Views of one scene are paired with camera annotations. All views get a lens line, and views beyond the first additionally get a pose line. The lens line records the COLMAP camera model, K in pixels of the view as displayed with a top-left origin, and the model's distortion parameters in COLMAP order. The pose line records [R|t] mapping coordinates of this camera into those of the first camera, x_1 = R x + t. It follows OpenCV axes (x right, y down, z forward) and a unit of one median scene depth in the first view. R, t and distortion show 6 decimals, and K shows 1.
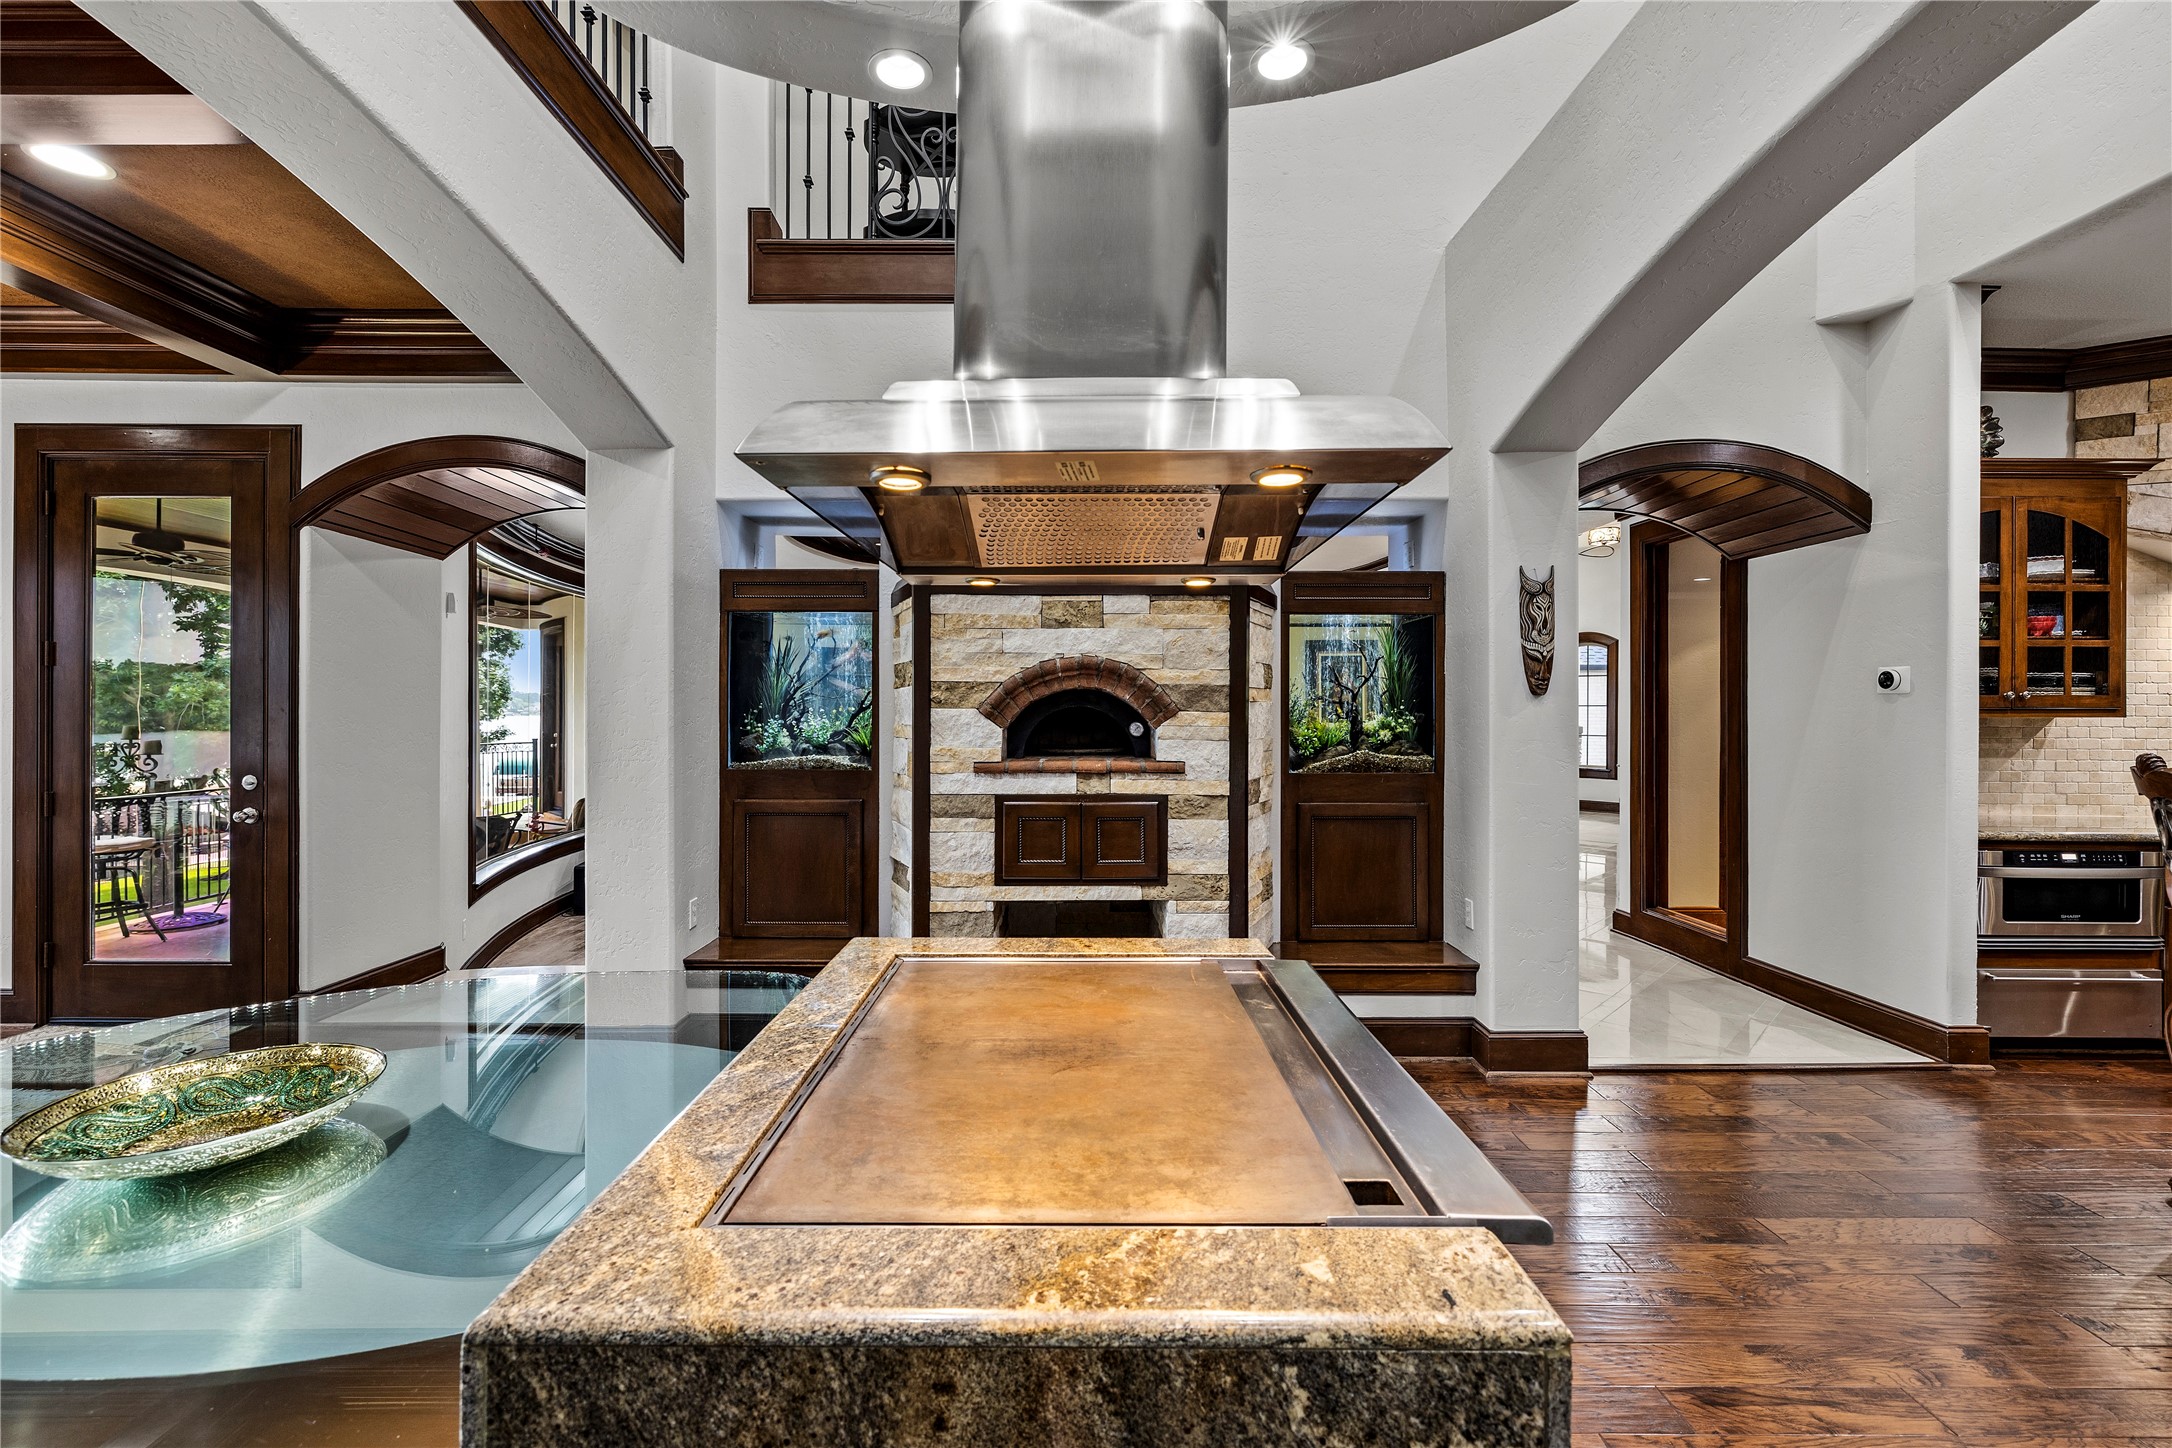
lens RADIAL K [[922.8, 0, 1068.4], [0, 922.8, 713.3], [0, 0, 1]] dist [0.003433, -0.000404]
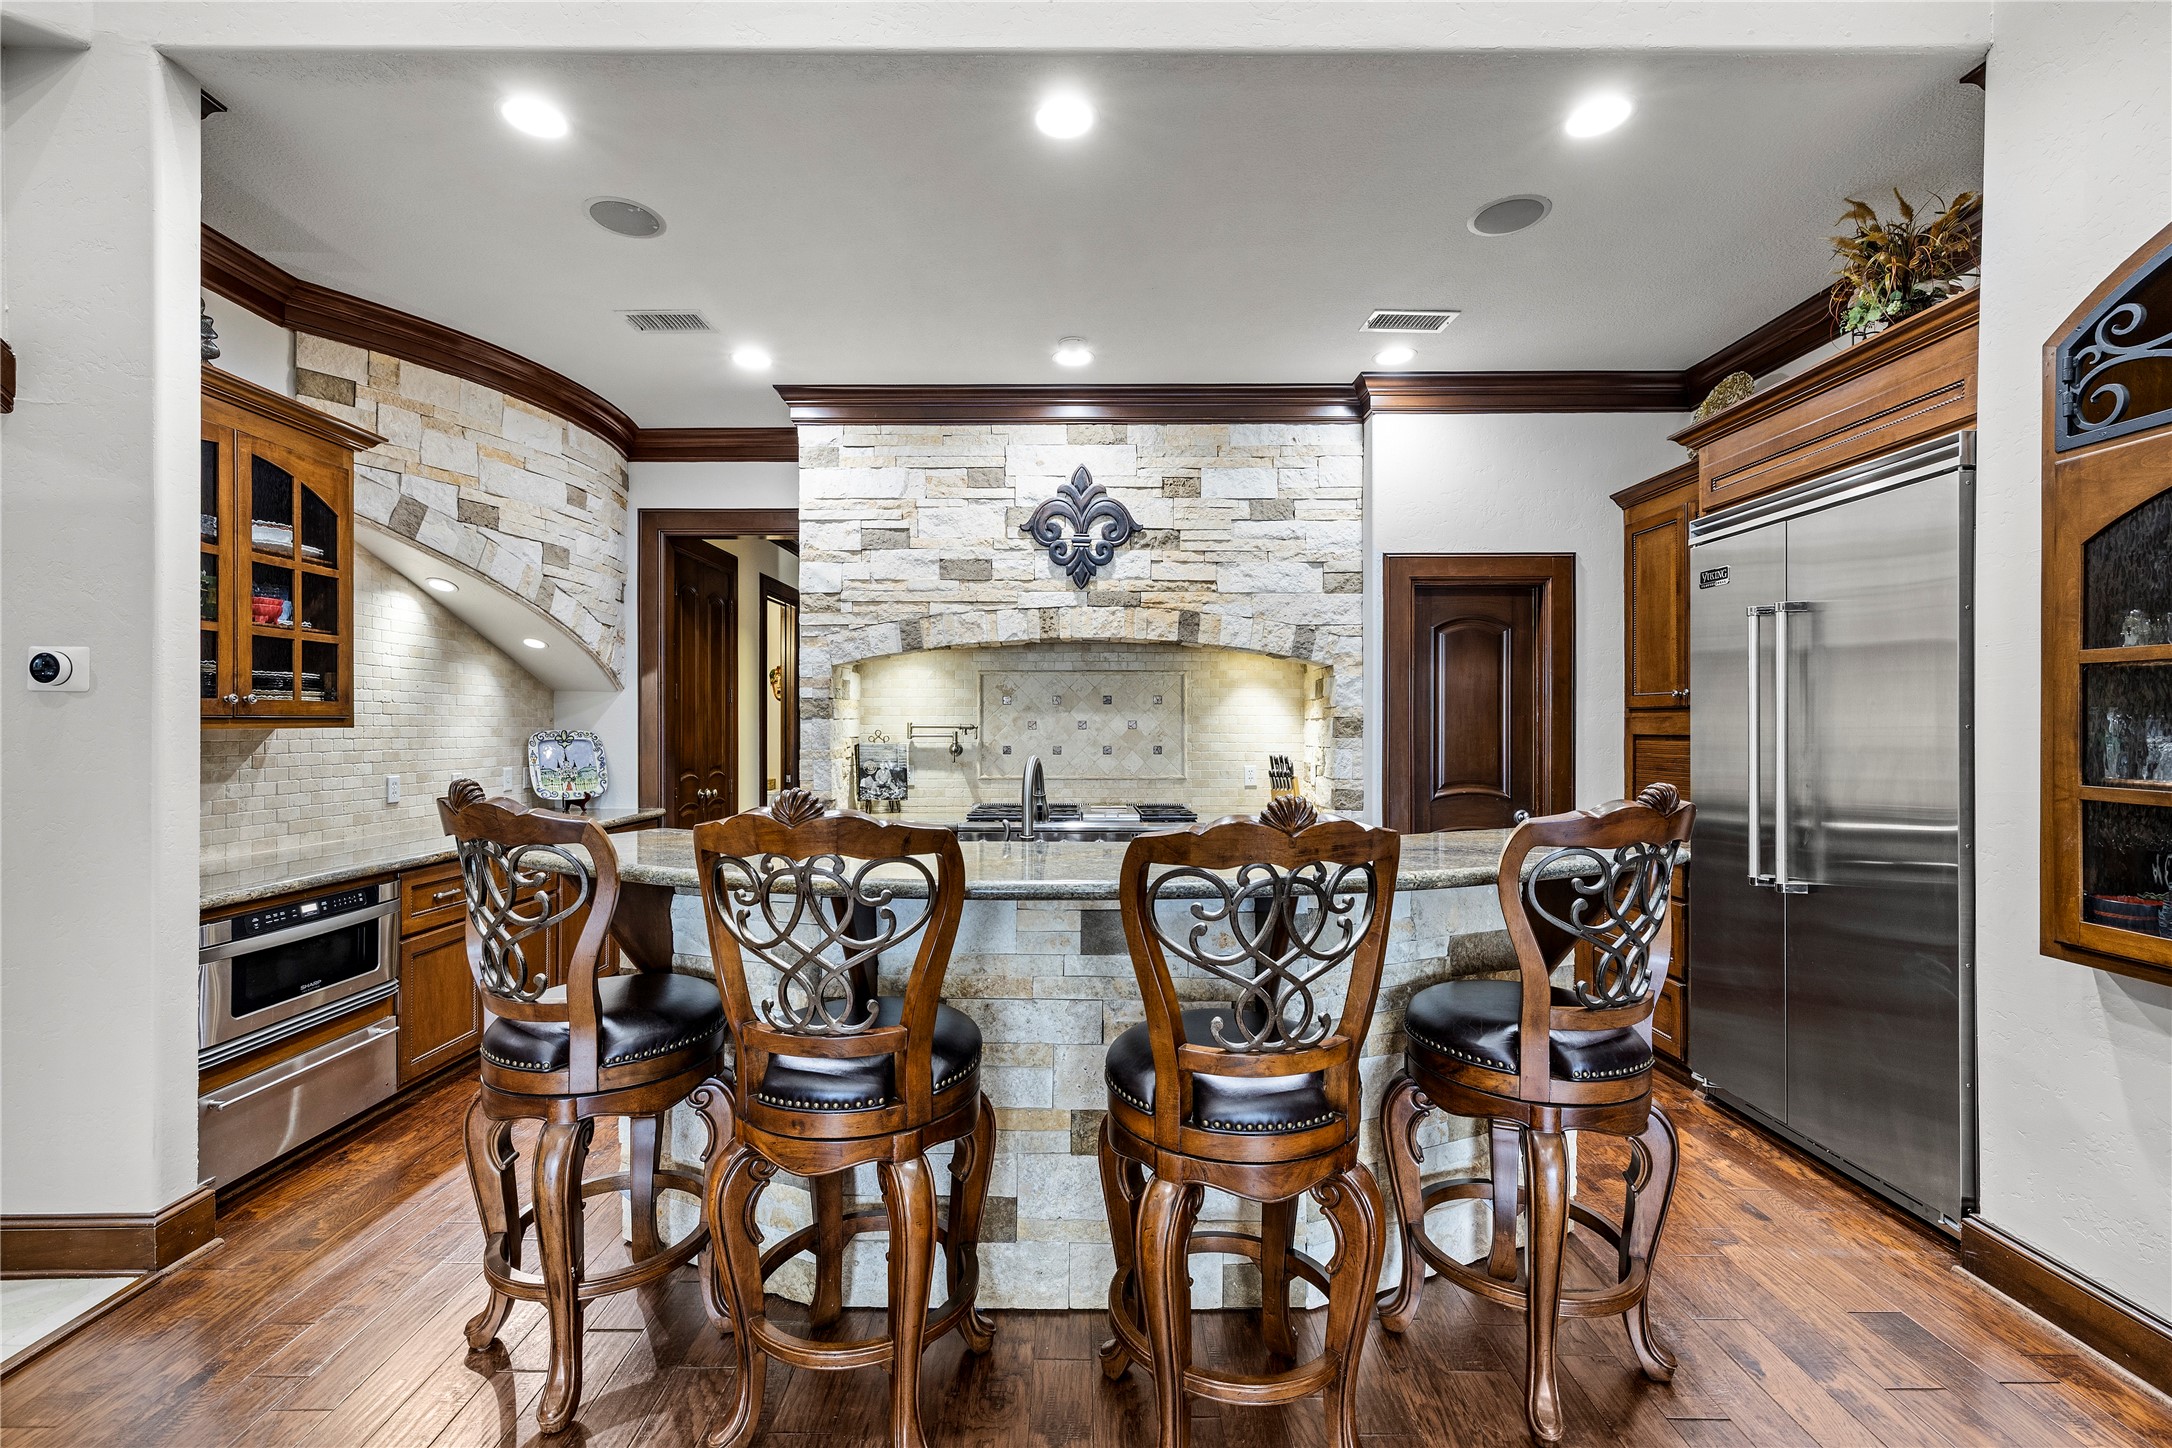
lens RADIAL K [[922.8, 0, 1074.7], [0, 922.8, 724.5], [0, 0, 1]] dist [0.003433, -0.000404]
pose [[-0.003966, -0.004242, 0.999983, 0.279645], [-0.001049, 0.999990, 0.004238, -0.003103], [-0.999992, -0.001033, -0.003970, 0.333446]]
